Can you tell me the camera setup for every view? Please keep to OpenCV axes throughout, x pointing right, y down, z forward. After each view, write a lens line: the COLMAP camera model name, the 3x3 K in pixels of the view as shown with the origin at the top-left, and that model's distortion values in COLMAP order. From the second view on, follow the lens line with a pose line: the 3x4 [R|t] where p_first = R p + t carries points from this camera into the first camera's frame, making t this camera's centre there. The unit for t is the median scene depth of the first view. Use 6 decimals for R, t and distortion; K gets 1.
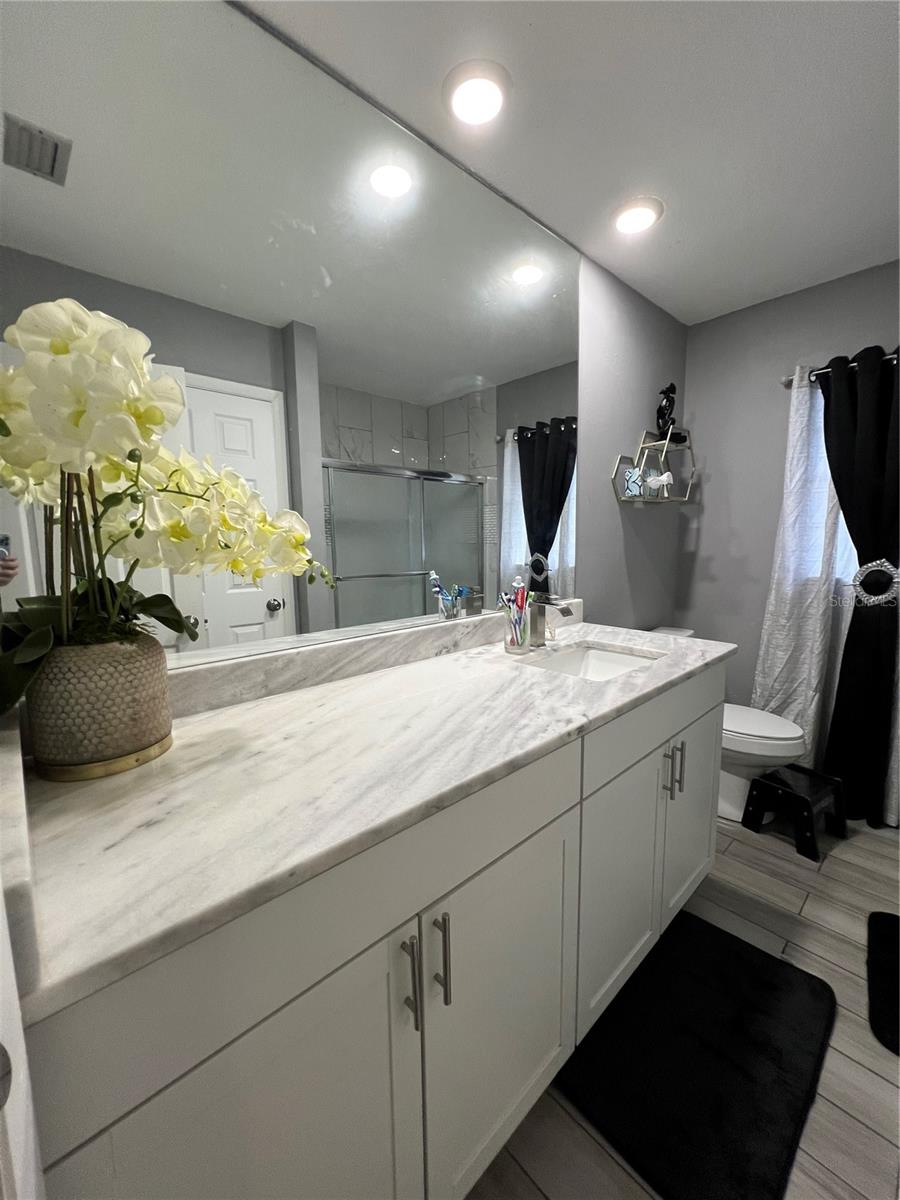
lens RADIAL K [[479.3, 0, 449.9], [0, 479.3, 599.6], [0, 0, 1]] dist [-0.003263, 0.000589]
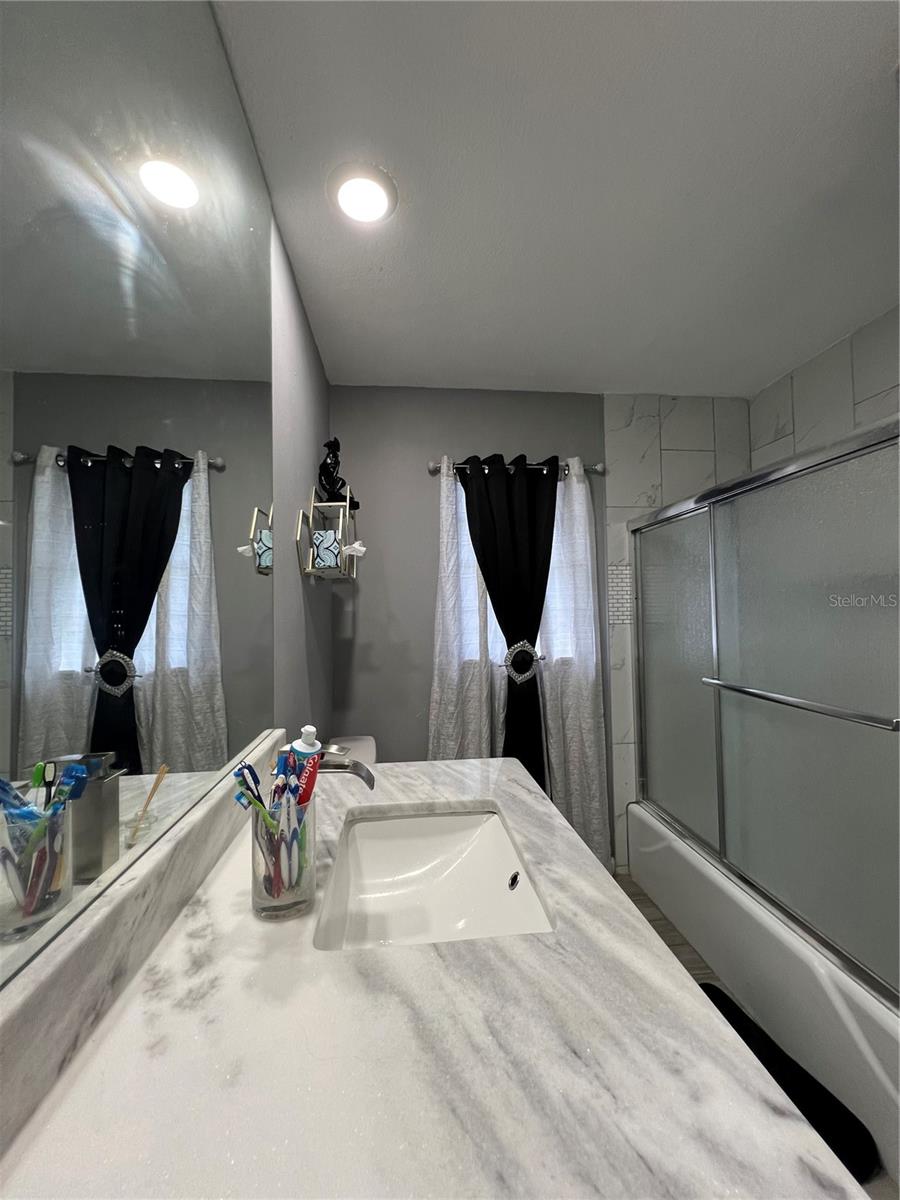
lens RADIAL K [[483.2, 0, 455.9], [0, 483.2, 598.0], [0, 0, 1]] dist [-0.005703, 0.001552]
pose [[0.591450, 0.025800, 0.805929, -0.083129], [0.112306, 0.987111, -0.114019, -0.063823], [-0.798483, 0.157947, 0.580929, 0.413432]]
